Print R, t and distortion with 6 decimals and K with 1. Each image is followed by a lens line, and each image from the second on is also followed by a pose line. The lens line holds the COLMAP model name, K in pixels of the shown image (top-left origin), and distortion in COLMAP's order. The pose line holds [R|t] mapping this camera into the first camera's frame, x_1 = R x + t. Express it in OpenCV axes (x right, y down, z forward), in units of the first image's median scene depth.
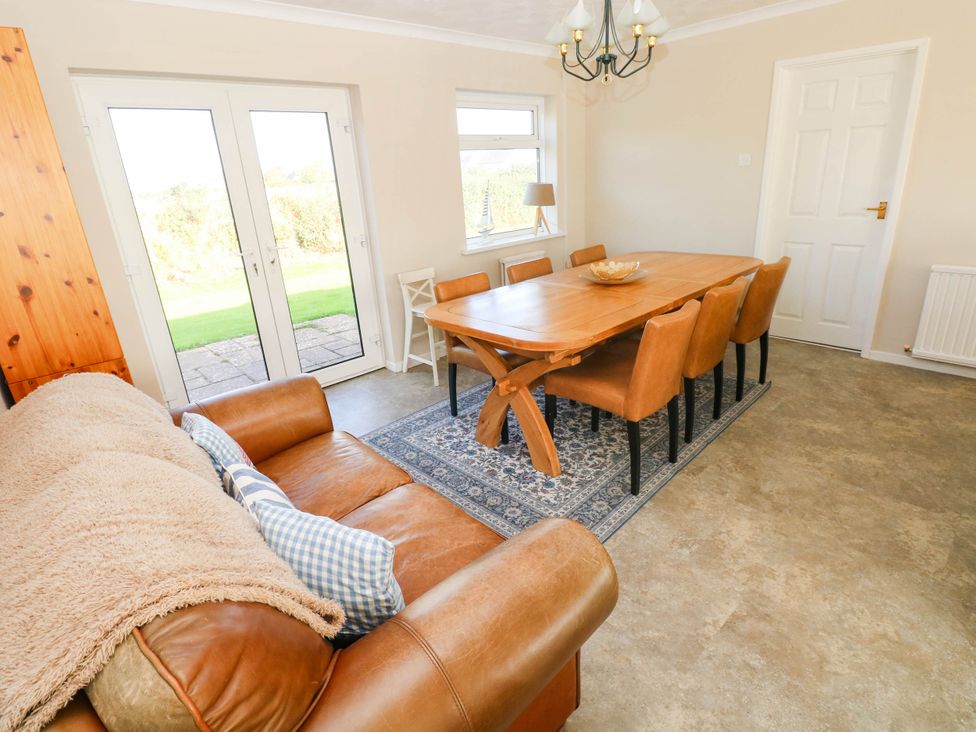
lens RADIAL K [[519.9, 0, 488.0], [0, 519.9, 366.0], [0, 0, 1]] dist [-0.017013, -0.001957]
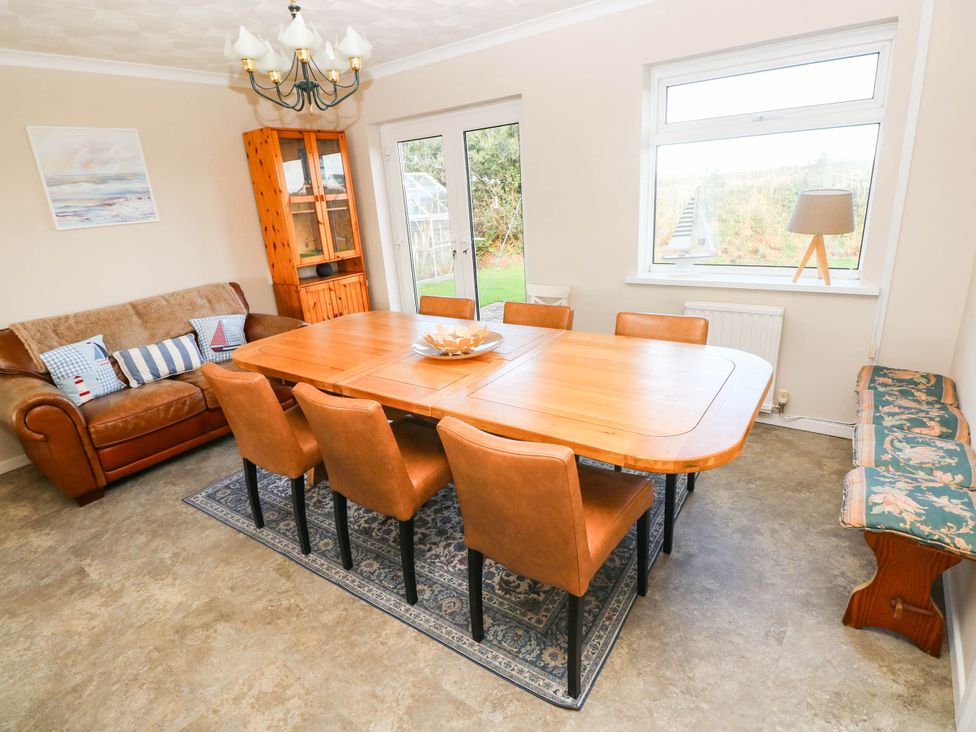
lens RADIAL K [[519.9, 0, 488.0], [0, 519.9, 366.0], [0, 0, 1]] dist [-0.017013, -0.001957]
pose [[0.174356, 0.368584, -0.913097, 0.709840], [-0.284229, 0.906668, 0.311716, -0.297387], [0.942769, 0.205179, 0.262845, 0.651756]]
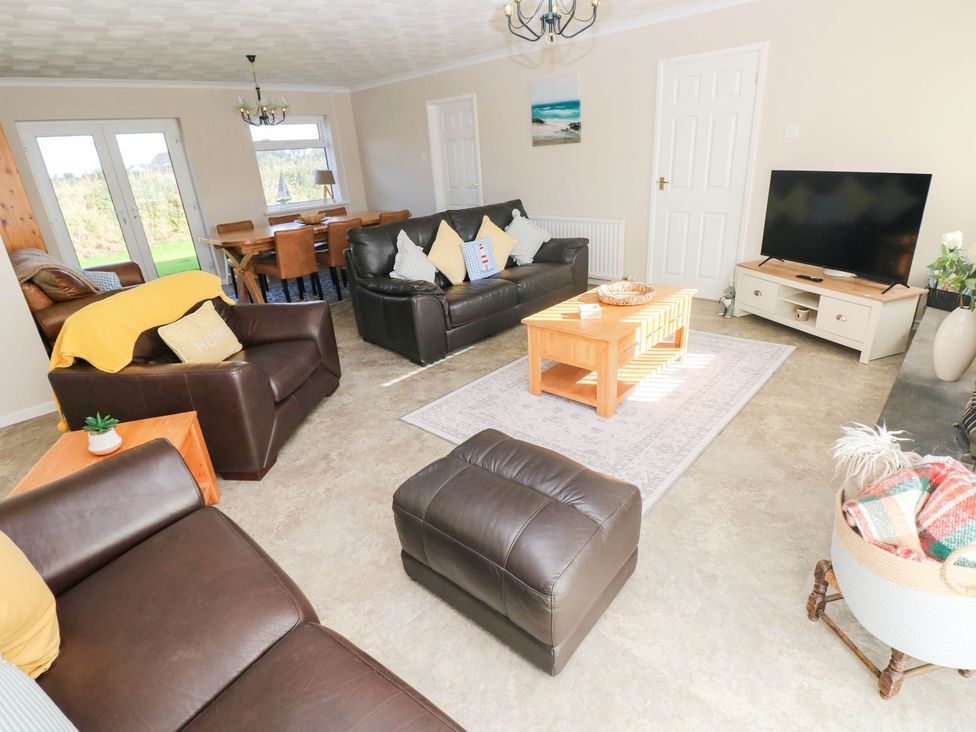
lens RADIAL K [[519.9, 0, 488.0], [0, 519.9, 366.0], [0, 0, 1]] dist [-0.017013, -0.001957]
pose [[0.997531, -0.028002, 0.064396, 0.578825], [0.025812, 0.999068, 0.034590, 0.244153], [-0.065304, -0.032843, 0.997325, -0.756023]]
